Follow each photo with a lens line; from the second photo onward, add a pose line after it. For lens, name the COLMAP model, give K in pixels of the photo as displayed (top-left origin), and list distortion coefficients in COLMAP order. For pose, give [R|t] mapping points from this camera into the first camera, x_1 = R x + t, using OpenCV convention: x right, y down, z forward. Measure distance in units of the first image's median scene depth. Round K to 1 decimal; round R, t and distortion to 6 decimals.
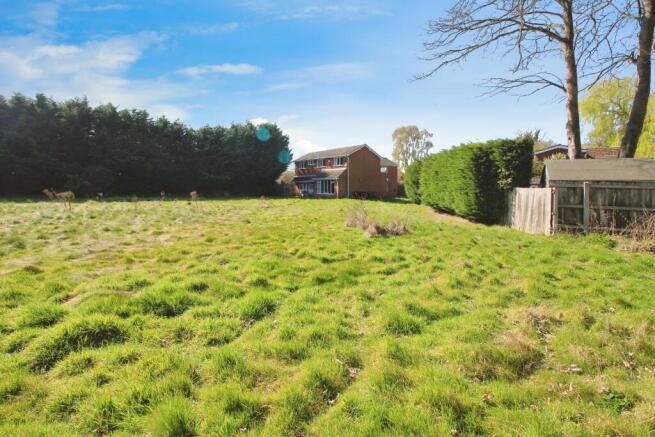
lens RADIAL K [[318.9, 0, 329.5], [0, 318.9, 202.6], [0, 0, 1]] dist [-0.006468, -0.000658]
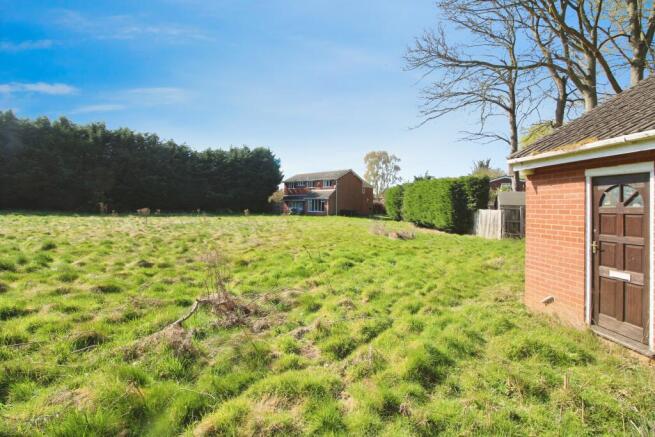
lens RADIAL K [[318.9, 0, 327.0], [0, 318.9, 216.7], [0, 0, 1]] dist [-0.006468, -0.000658]
pose [[0.993269, 0.009010, 0.115481, -0.114040], [-0.007787, 0.999909, -0.011038, 0.003805], [-0.115570, 0.010065, 0.993248, -0.155541]]
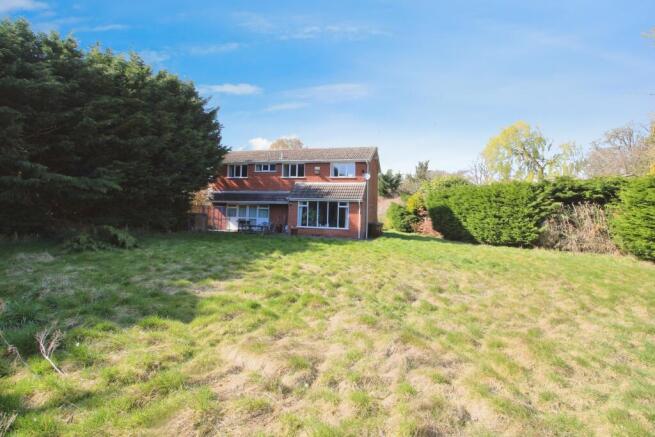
lens RADIAL K [[318.9, 0, 325.8], [0, 318.9, 217.3], [0, 0, 1]] dist [-0.006468, -0.000658]
pose [[0.809199, 0.010655, 0.587438, -0.349775], [0.003076, 0.999745, -0.022371, -0.035224], [-0.587527, 0.019909, 0.808960, 0.603248]]
